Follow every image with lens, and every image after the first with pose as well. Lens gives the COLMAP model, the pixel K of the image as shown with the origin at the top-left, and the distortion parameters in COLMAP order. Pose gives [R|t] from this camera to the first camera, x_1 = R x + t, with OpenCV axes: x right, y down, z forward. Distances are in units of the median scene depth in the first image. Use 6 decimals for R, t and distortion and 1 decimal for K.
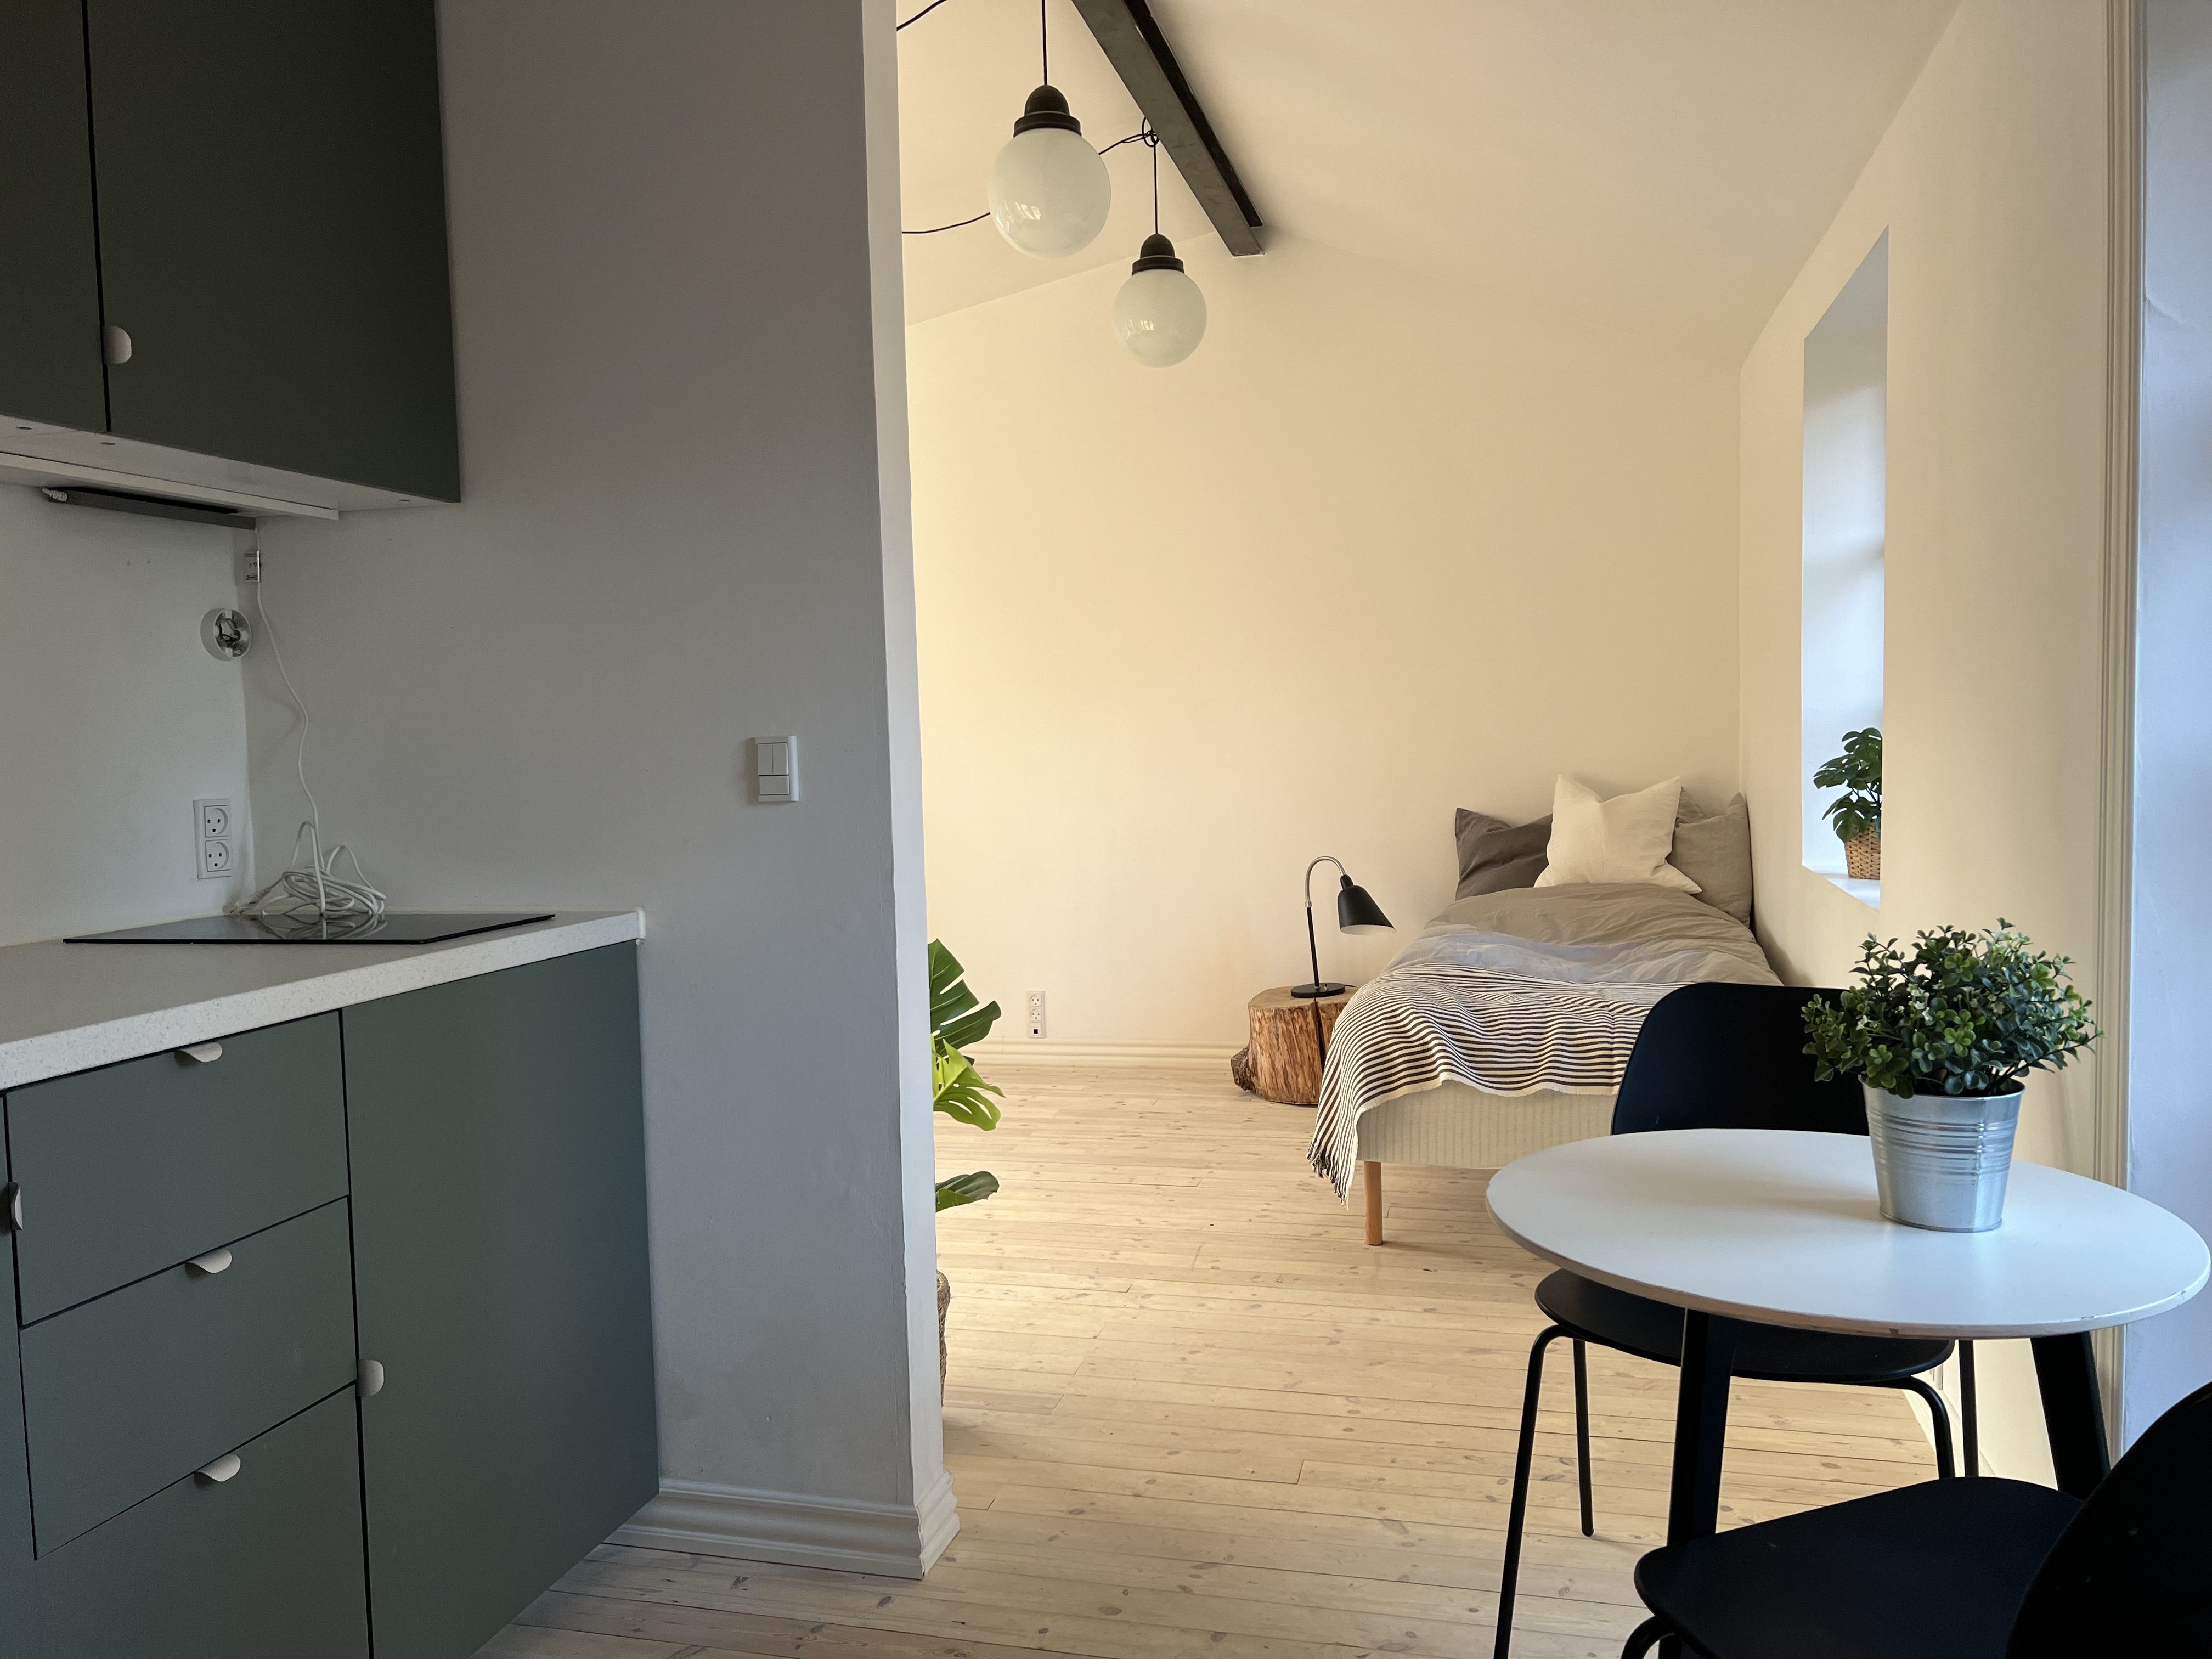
lens RADIAL K [[1654.0, 0, 1106.9], [0, 1654.0, 818.2], [0, 0, 1]] dist [0.067109, -0.064278]
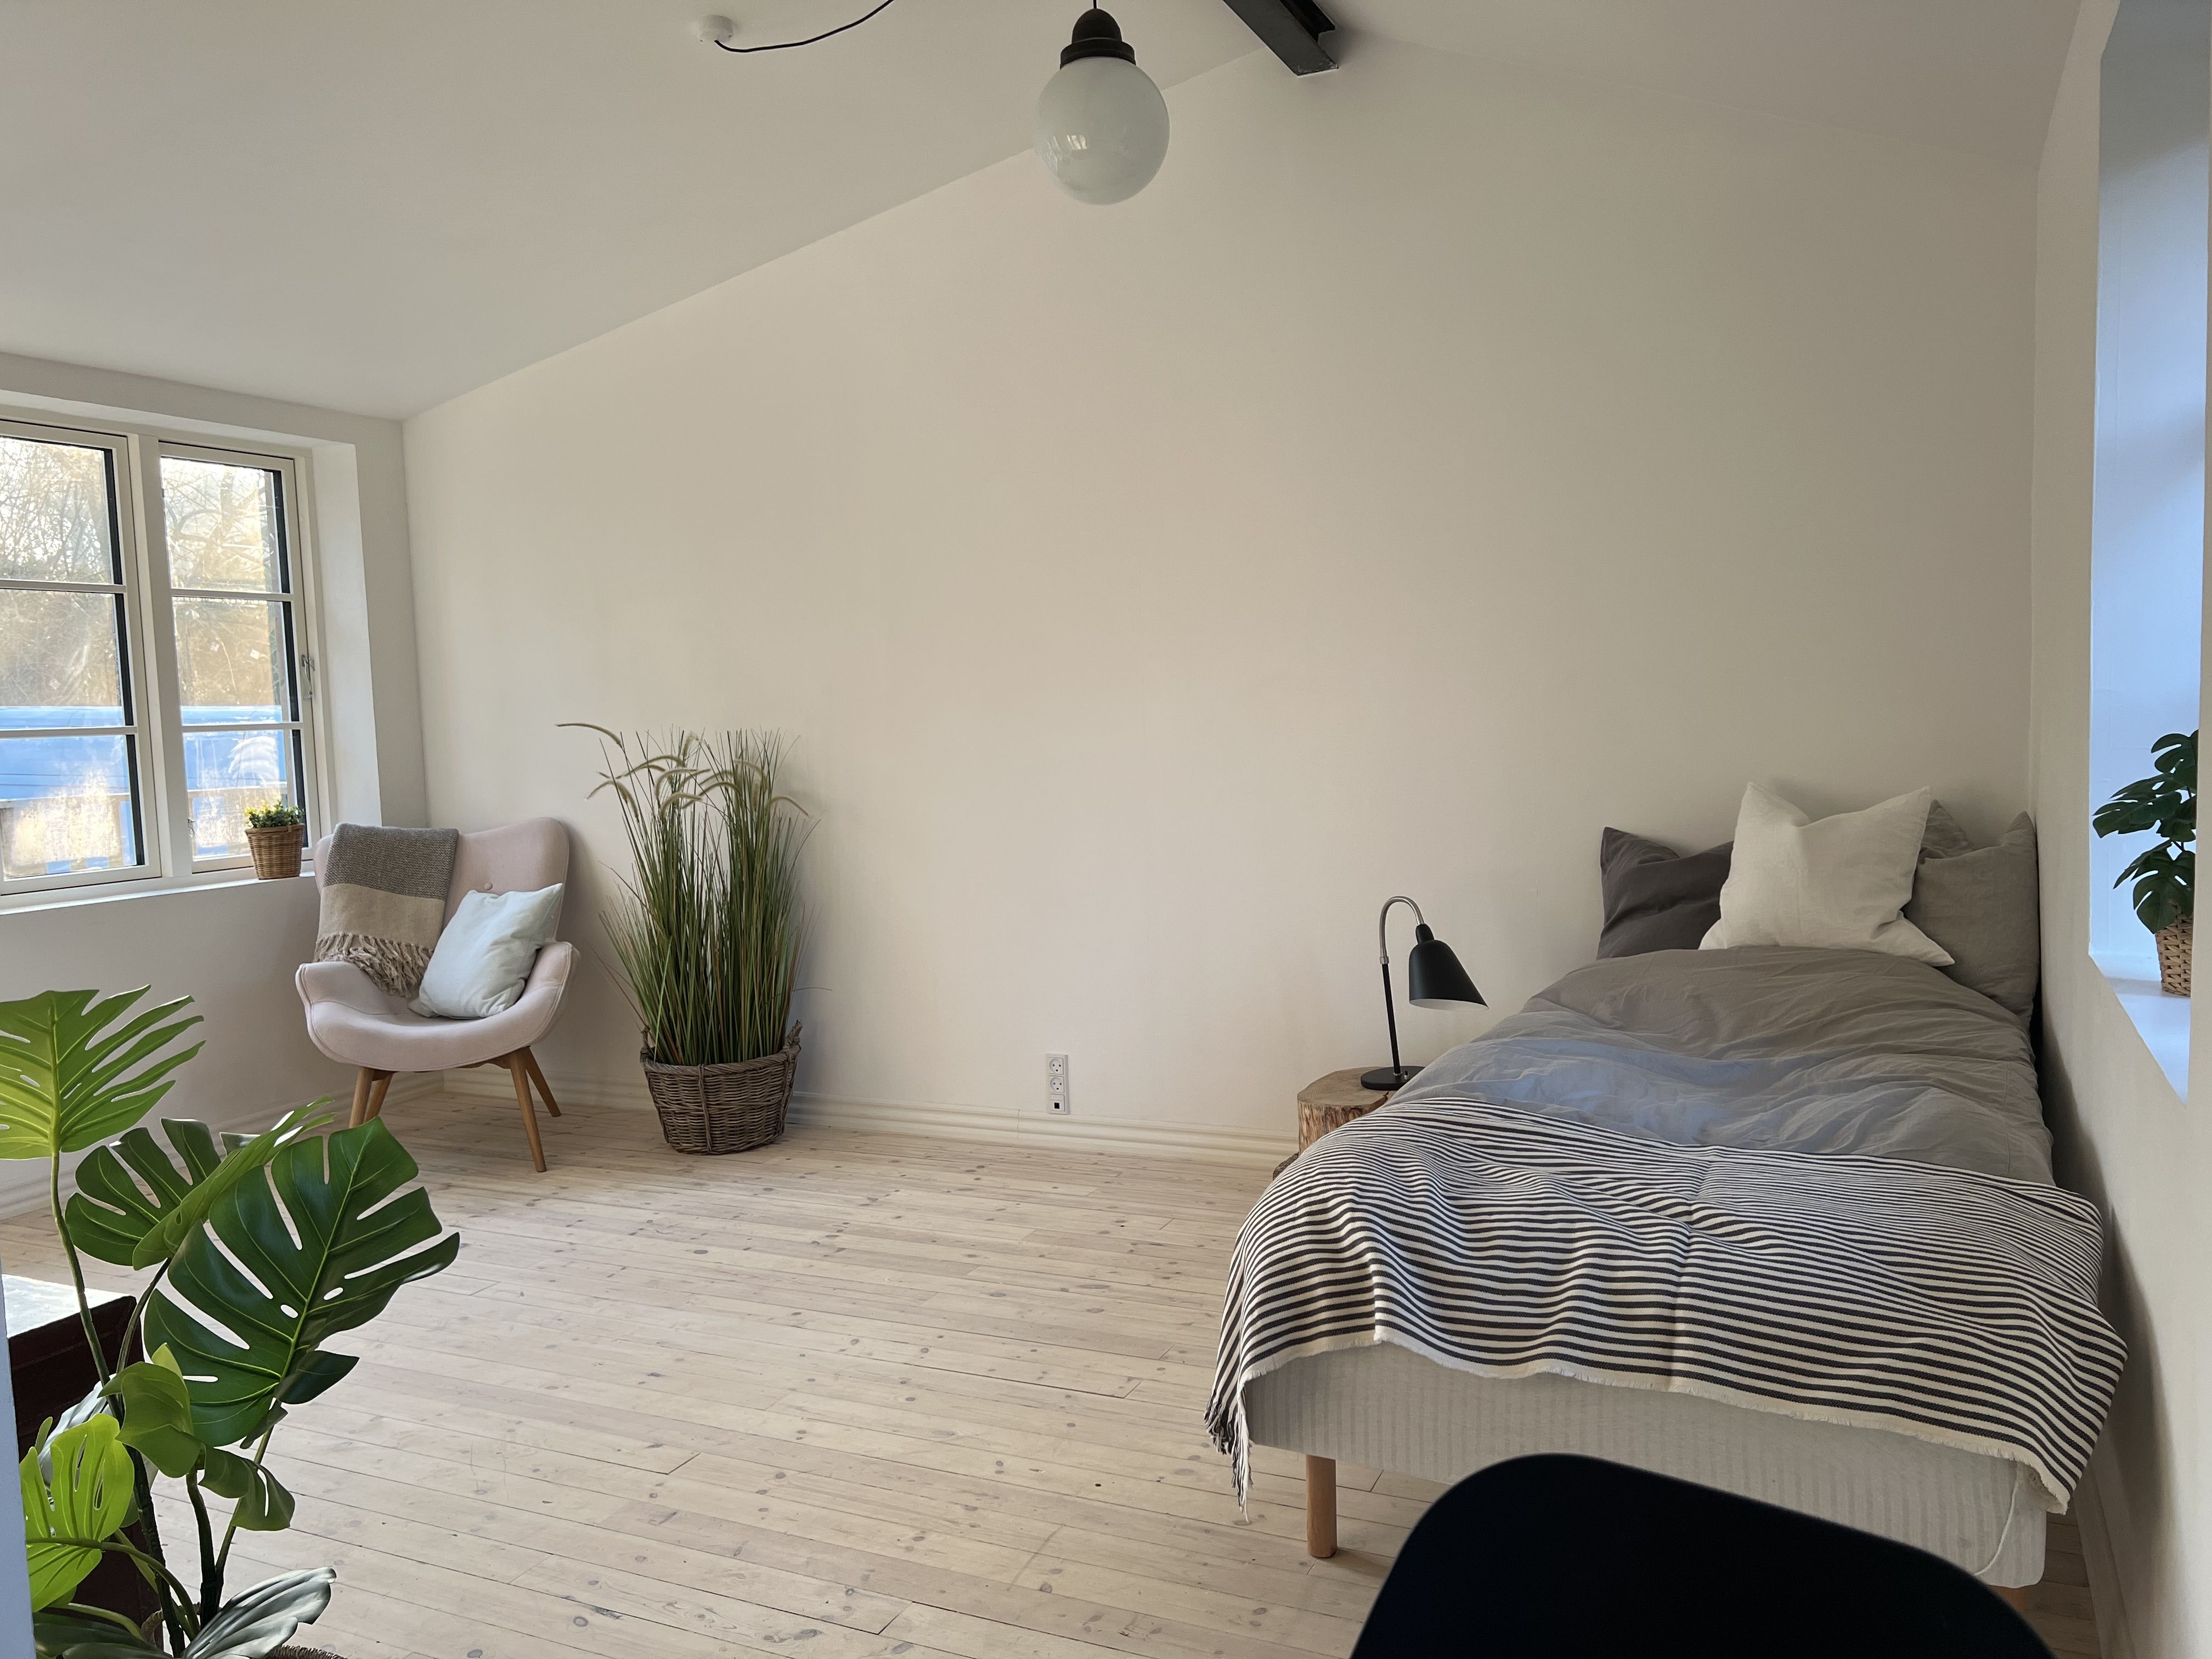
lens RADIAL K [[1654.0, 0, 1101.1], [0, 1654.0, 833.1], [0, 0, 1]] dist [0.067109, -0.064278]
pose [[0.981432, 0.005105, -0.191742, 0.166694], [-0.000109, 0.999661, 0.026055, -0.027784], [0.191810, -0.025550, 0.981099, 0.310937]]
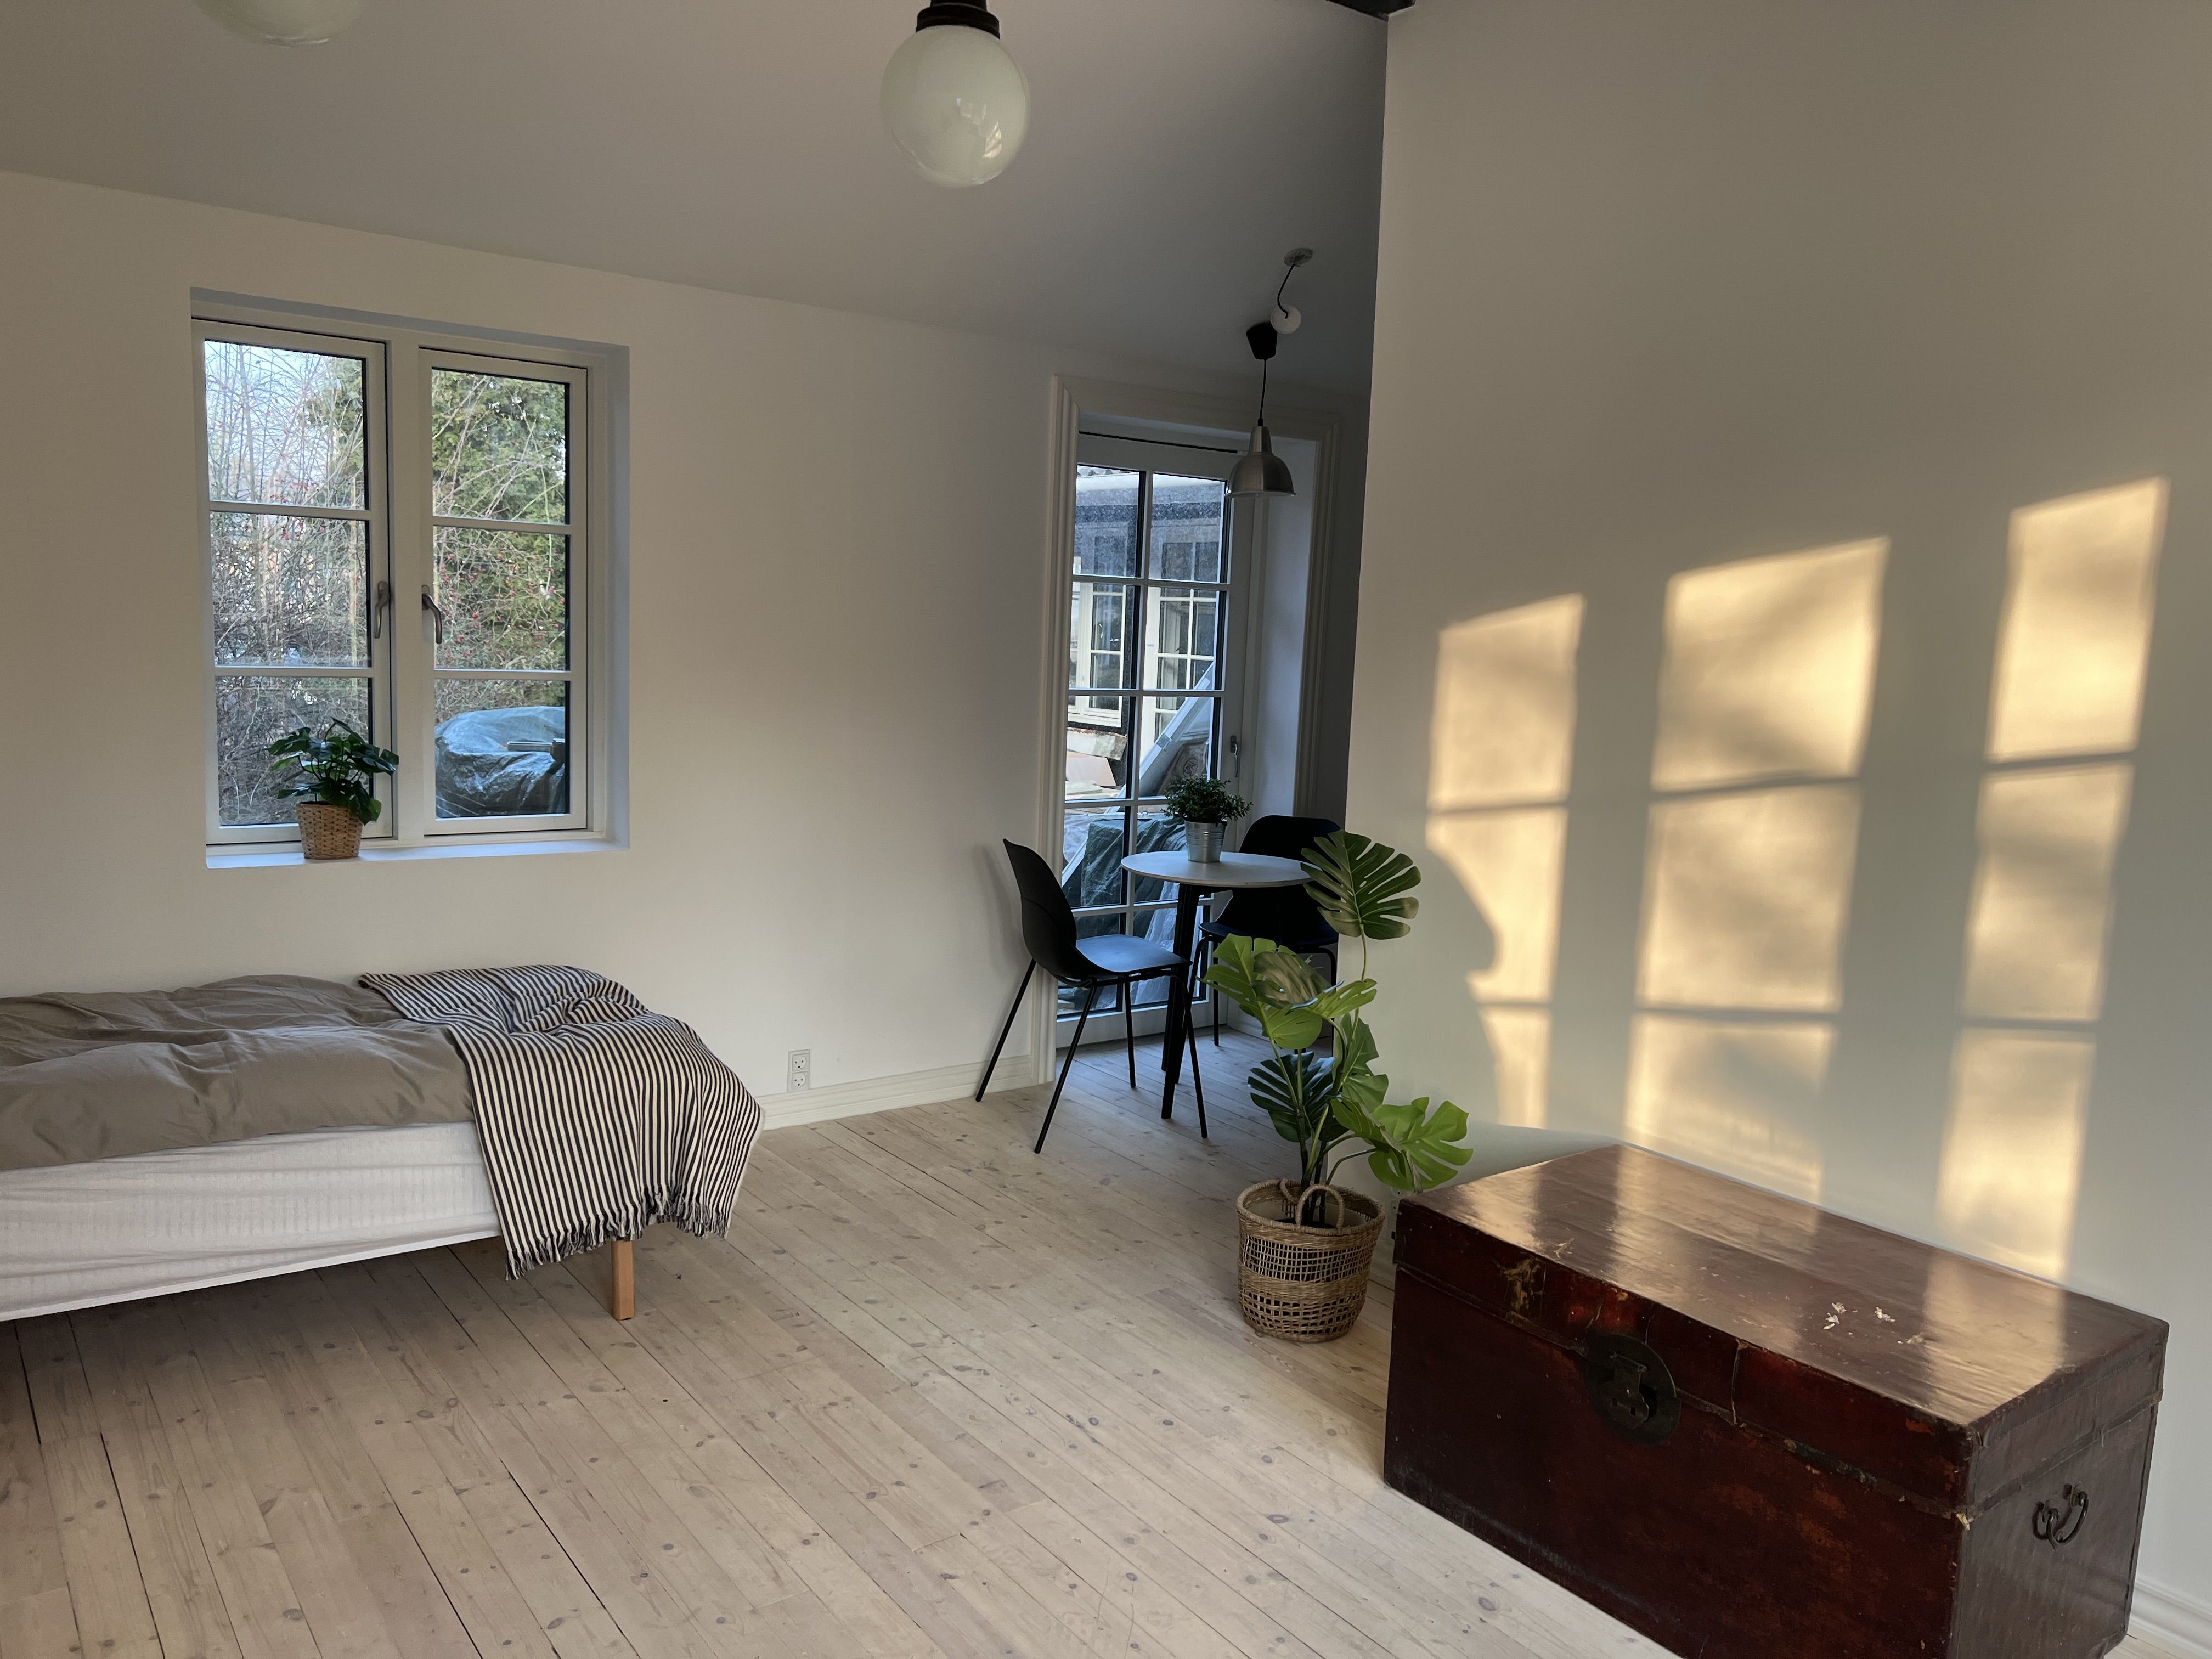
lens RADIAL K [[1654.0, 0, 1107.1], [0, 1654.0, 830.6], [0, 0, 1]] dist [0.067109, -0.064278]
pose [[-0.775195, -0.086134, 0.625823, -0.485026], [0.012662, 0.988344, 0.151712, -0.113079], [-0.631596, 0.125530, -0.765068, 1.249215]]
